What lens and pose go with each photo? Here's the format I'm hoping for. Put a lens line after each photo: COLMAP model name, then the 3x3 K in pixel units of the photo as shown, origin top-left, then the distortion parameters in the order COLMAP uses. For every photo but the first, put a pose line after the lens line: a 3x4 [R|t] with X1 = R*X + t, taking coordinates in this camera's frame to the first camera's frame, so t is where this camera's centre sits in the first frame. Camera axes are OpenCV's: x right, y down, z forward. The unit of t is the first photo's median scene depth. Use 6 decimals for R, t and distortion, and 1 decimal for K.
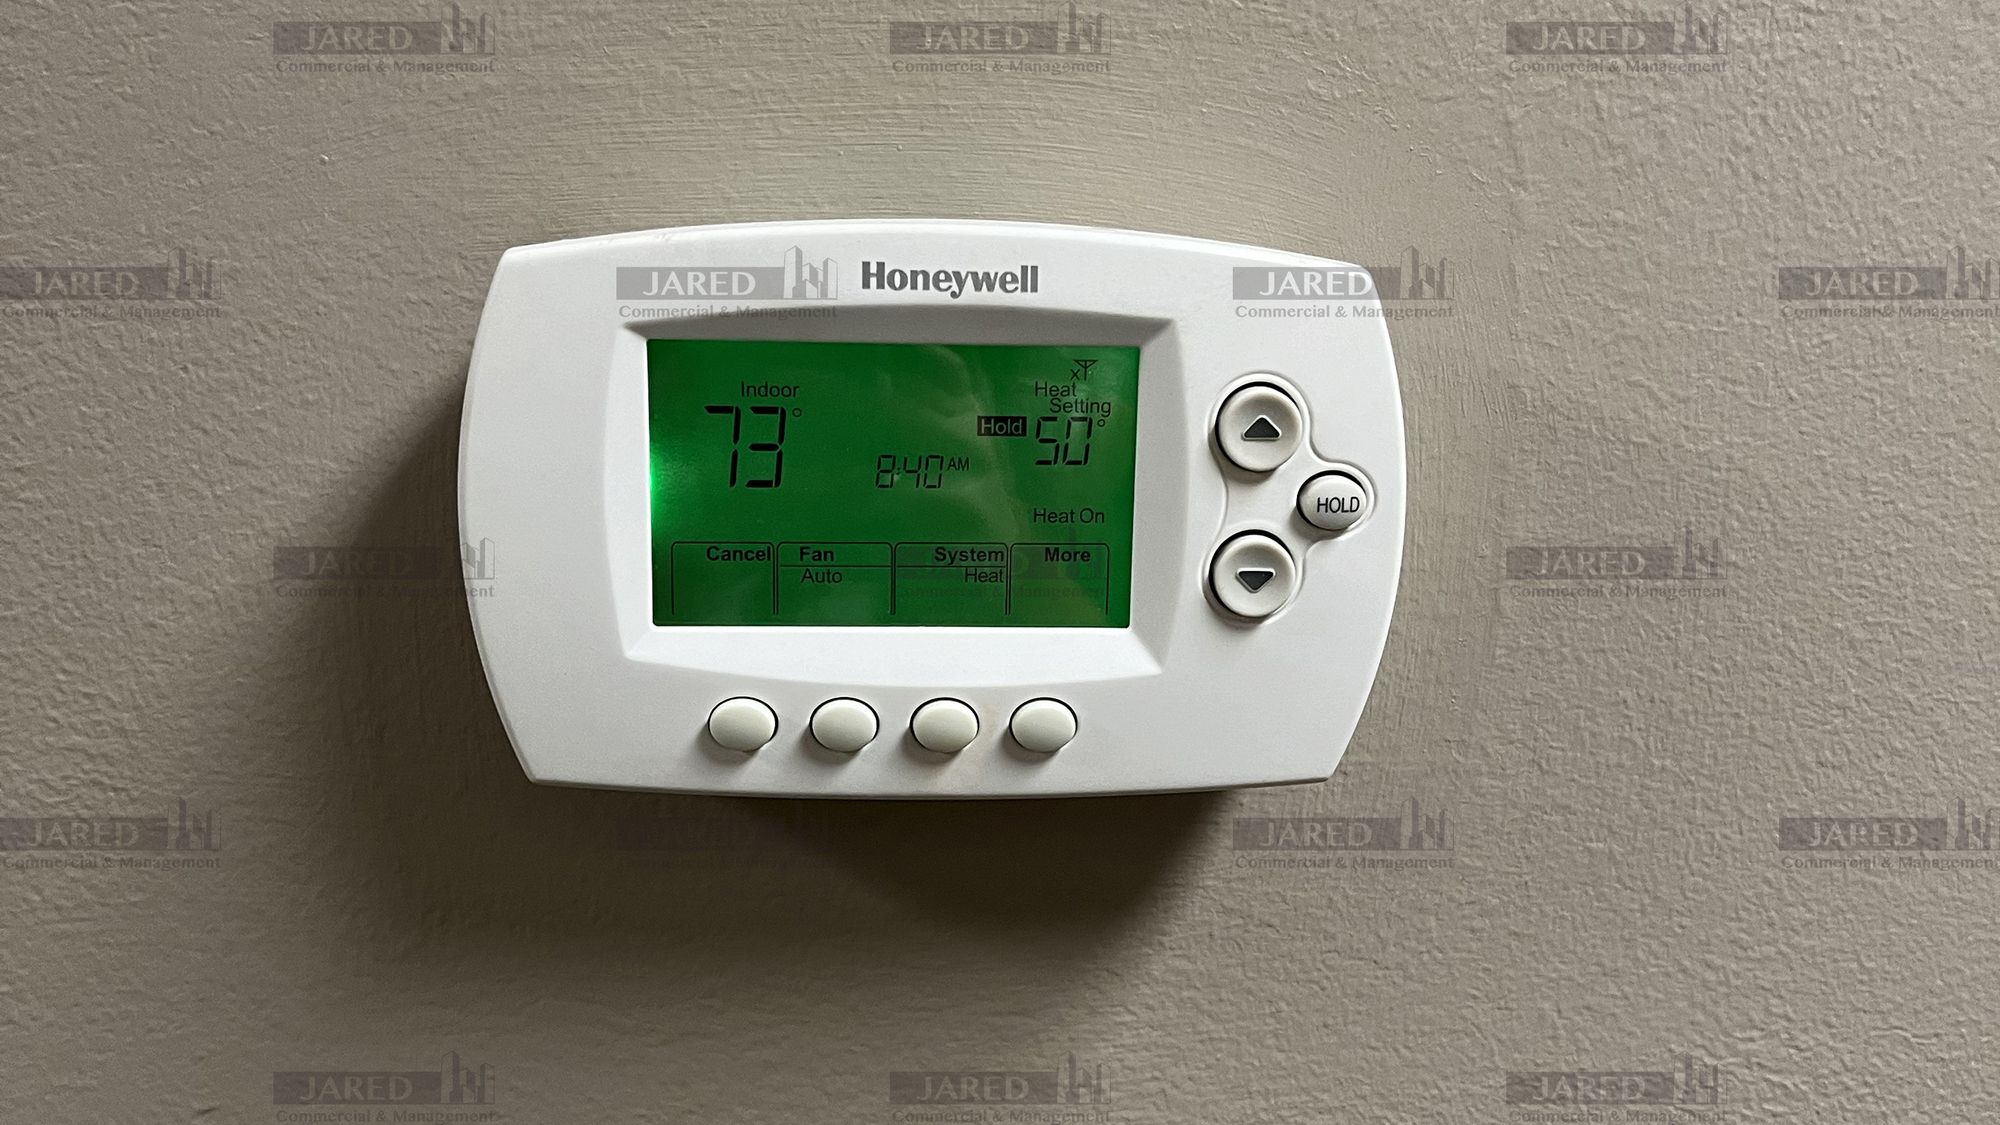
lens RADIAL K [[2039.1, 0, 1002.8], [0, 2039.1, 556.4], [0, 0, 1]] dist [0.010202, 0.000000]
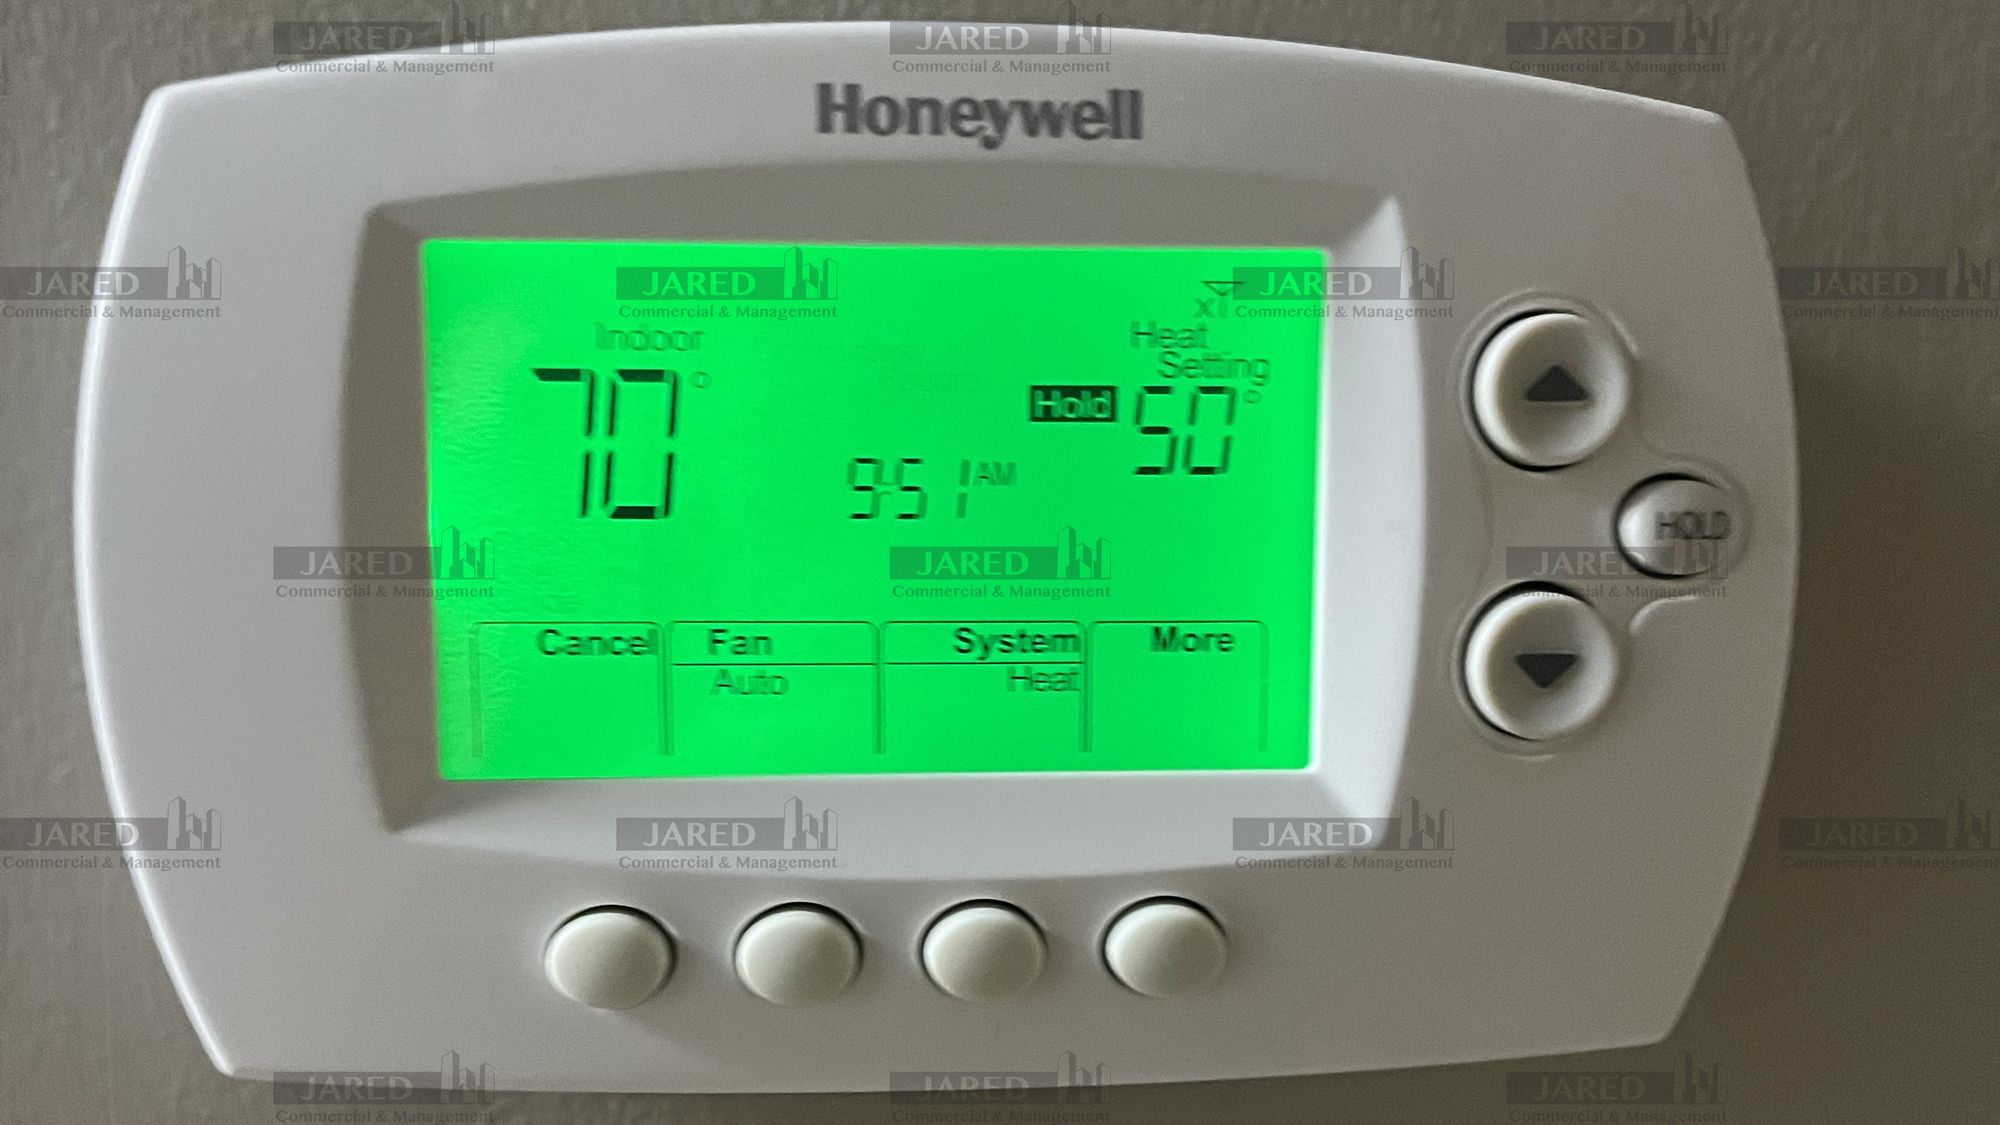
lens RADIAL K [[2039.1, 0, 991.0], [0, 2039.1, 572.6], [0, 0, 1]] dist [0.010202, 0.000000]
pose [[0.999817, -0.016286, 0.010076, -0.029558], [0.017364, 0.992832, -0.118250, 0.047312], [-0.008078, 0.118404, 0.992933, 0.462259]]
